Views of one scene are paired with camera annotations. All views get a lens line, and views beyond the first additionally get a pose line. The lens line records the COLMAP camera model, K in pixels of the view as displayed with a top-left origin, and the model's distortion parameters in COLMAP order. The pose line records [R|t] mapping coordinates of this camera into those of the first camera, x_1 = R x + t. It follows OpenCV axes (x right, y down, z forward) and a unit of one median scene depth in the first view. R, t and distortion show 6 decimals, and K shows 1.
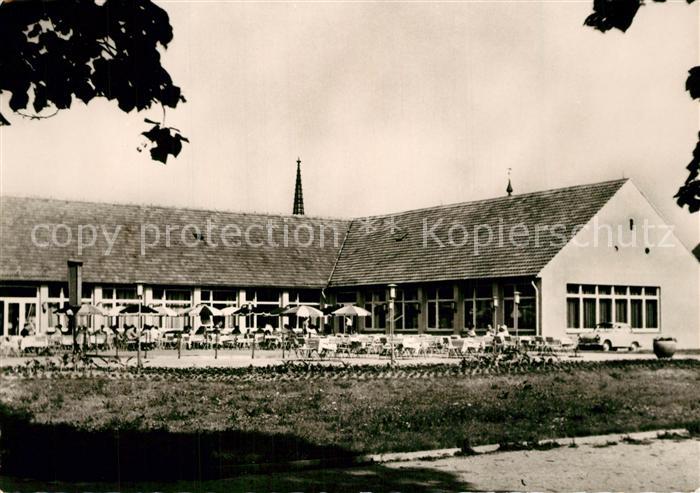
lens RADIAL K [[1046.4, 0, 349.2], [0, 1046.4, 246.6], [0, 0, 1]] dist [0.031842, 0.000000]
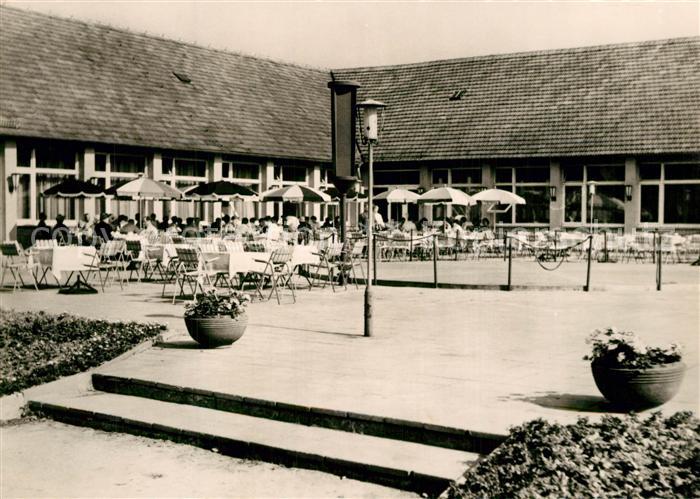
lens RADIAL K [[1052.0, 0, 350.3], [0, 1052.0, 249.3], [0, 0, 1]] dist [0.027168, 0.000000]
pose [[0.934563, -0.005009, 0.355763, -0.295643], [-0.032661, 0.994471, 0.099799, 0.028574], [-0.354296, -0.104887, 0.929233, 0.375618]]
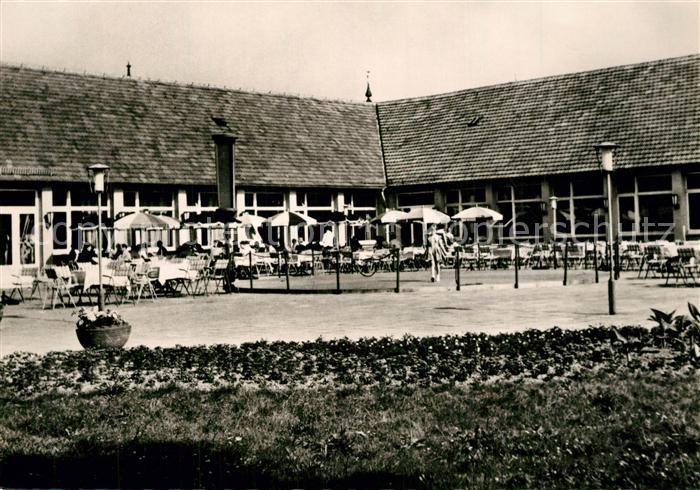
lens RADIAL K [[1046.4, 0, 351.6], [0, 1046.4, 245.6], [0, 0, 1]] dist [0.031842, 0.000000]
pose [[0.980264, -0.031407, 0.195184, -0.212617], [0.015730, 0.996561, 0.081353, 0.020216], [-0.197068, -0.076677, 0.977387, 0.262726]]
